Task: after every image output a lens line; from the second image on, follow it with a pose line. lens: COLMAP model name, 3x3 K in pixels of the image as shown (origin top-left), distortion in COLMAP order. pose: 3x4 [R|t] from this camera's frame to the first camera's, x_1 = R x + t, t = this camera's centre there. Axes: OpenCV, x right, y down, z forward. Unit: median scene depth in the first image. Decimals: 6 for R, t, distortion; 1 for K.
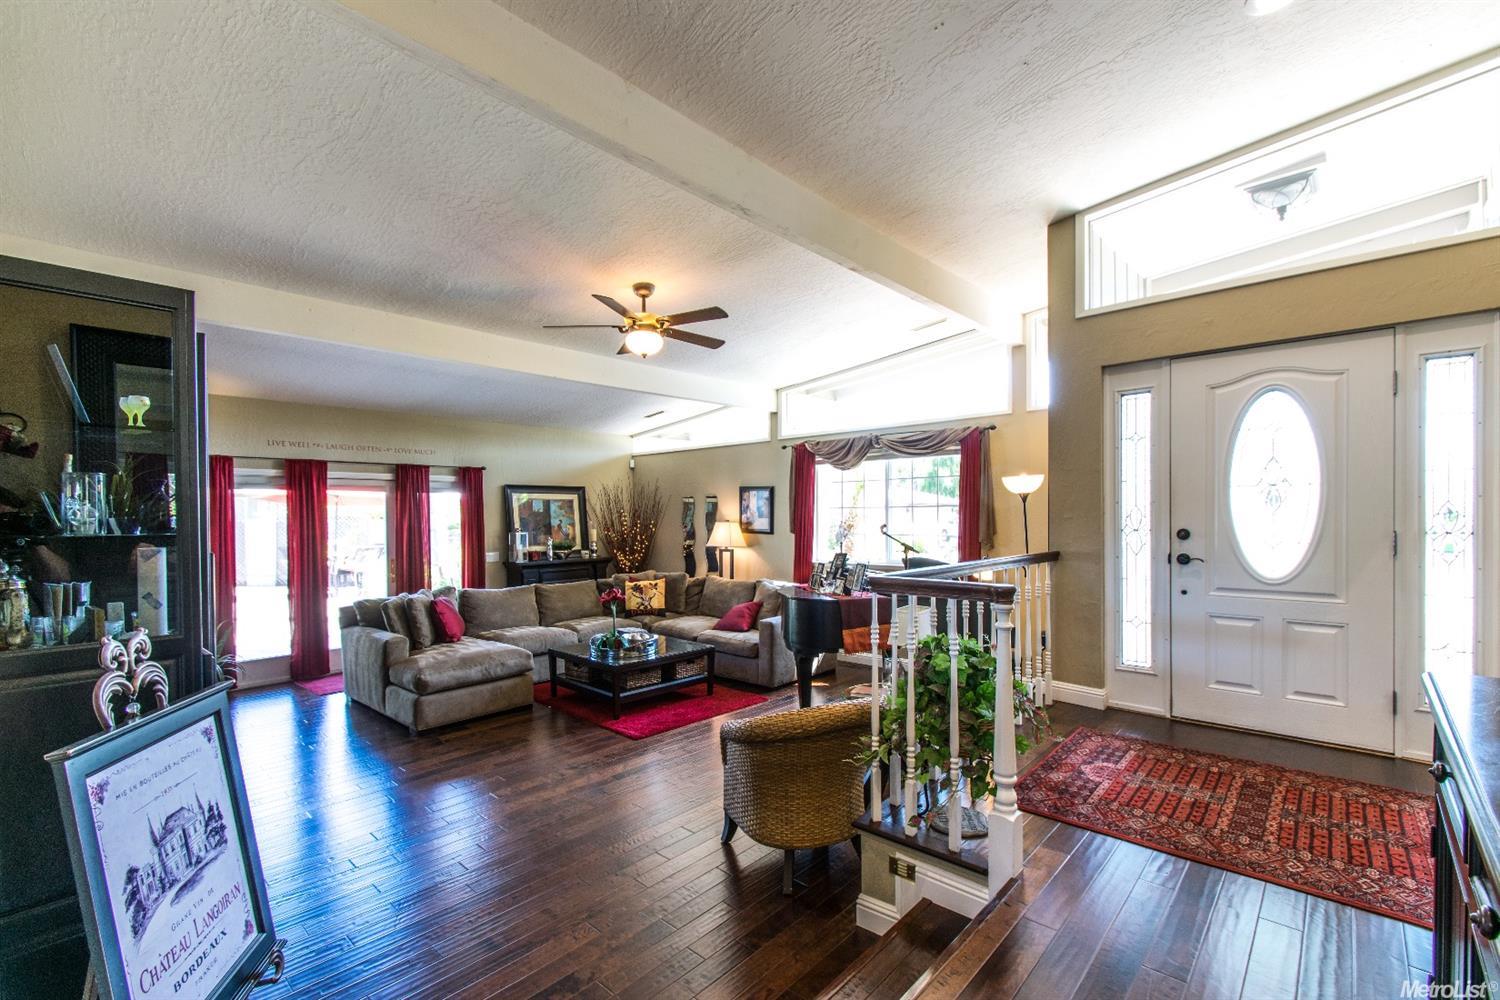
lens RADIAL K [[671.1, 0, 747.1], [0, 671.1, 513.4], [0, 0, 1]] dist [0.007271, -0.001106]
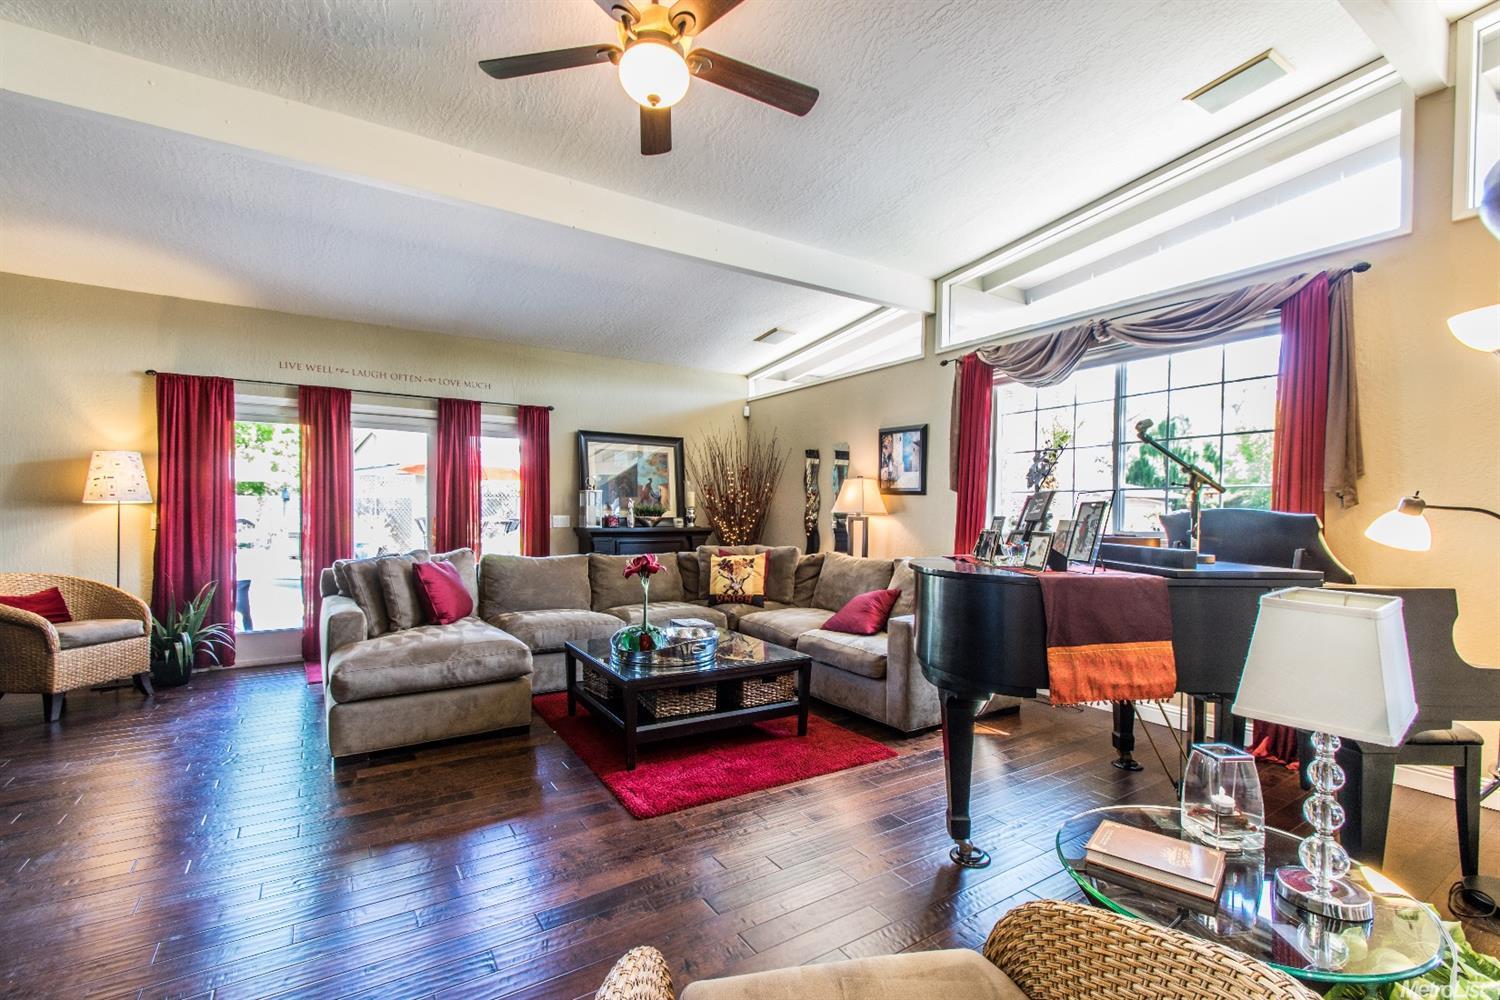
lens RADIAL K [[671.1, 0, 757.7], [0, 671.1, 515.7], [0, 0, 1]] dist [0.007271, -0.001106]
pose [[0.971693, 0.021121, -0.235300, 0.038449], [-0.019436, 0.999766, 0.009478, 0.055239], [0.235445, -0.004636, 0.971877, 0.336403]]
